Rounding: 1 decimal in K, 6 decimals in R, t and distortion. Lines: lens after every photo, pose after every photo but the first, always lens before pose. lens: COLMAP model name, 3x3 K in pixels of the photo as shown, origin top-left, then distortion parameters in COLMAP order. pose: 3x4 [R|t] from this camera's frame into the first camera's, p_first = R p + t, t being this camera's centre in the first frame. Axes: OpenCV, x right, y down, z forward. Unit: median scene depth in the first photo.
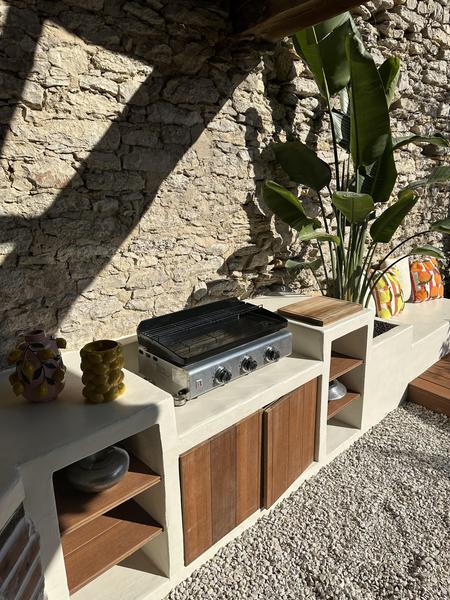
lens RADIAL K [[417.1, 0, 225.0], [0, 417.1, 300.0], [0, 0, 1]] dist [0.083982, -0.121712]
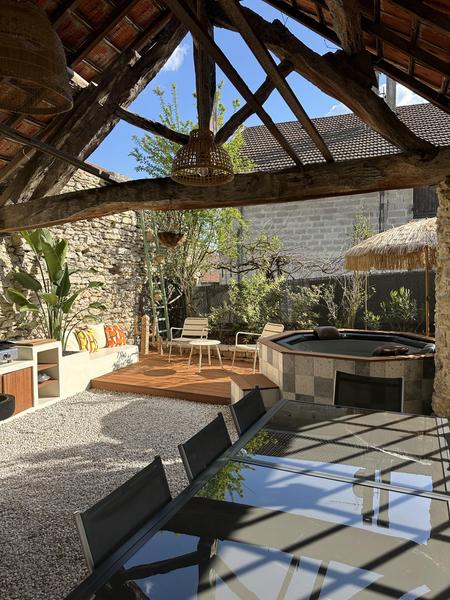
lens RADIAL K [[417.1, 0, 225.0], [0, 417.1, 300.0], [0, 0, 1]] dist [0.083982, -0.121712]
pose [[0.895519, -0.020268, 0.444562, 0.115268], [0.117242, 0.974416, -0.191747, 0.312532], [-0.429302, 0.223834, 0.874984, -1.312078]]
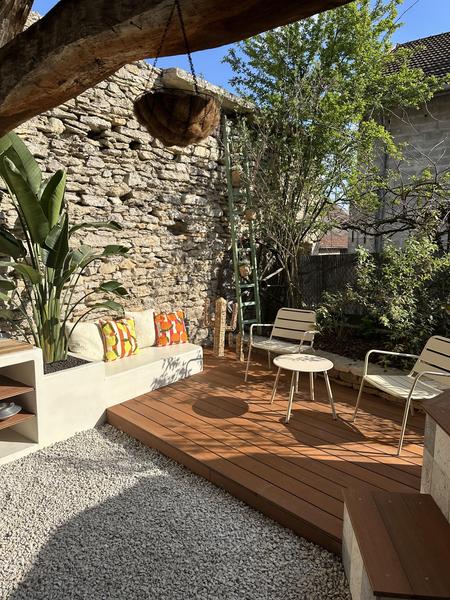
lens RADIAL K [[417.1, 0, 225.0], [0, 417.1, 300.0], [0, 0, 1]] dist [0.083982, -0.121712]
pose [[0.987819, 0.002619, 0.155583, 0.633578], [0.017797, 0.991396, -0.129681, 0.047537], [-0.154584, 0.130870, 0.979274, -0.371900]]
